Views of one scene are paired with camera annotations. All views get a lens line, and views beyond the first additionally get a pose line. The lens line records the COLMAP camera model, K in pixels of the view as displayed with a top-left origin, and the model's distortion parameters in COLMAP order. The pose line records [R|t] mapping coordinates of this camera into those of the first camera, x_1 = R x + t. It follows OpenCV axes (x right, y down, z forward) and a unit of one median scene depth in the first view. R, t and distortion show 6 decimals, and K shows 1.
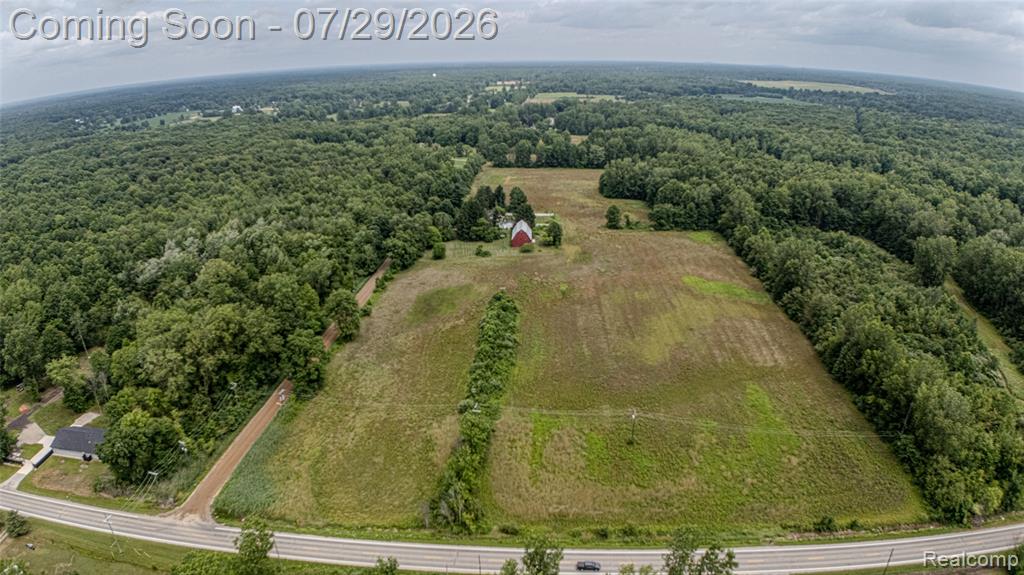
lens RADIAL K [[634.0, 0, 506.9], [0, 634.0, 288.0], [0, 0, 1]] dist [-0.179449, 0.016280]
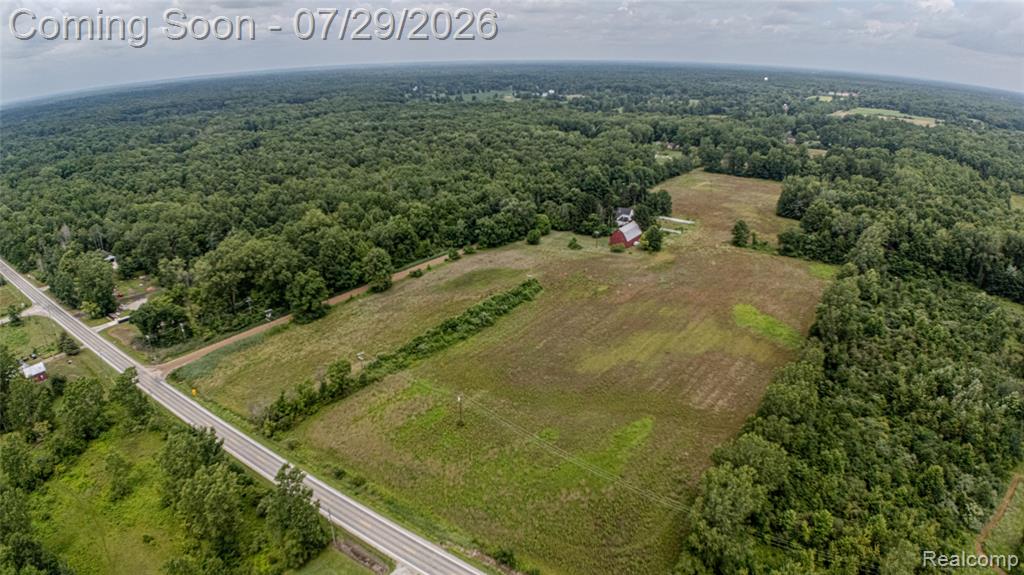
lens RADIAL K [[634.0, 0, 506.9], [0, 634.0, 288.0], [0, 0, 1]] dist [-0.179449, 0.016280]
pose [[0.849407, 0.190672, -0.492090, 0.355002], [-0.186600, 0.980728, 0.057913, -0.024585], [0.493648, 0.042632, 0.868616, 0.056327]]
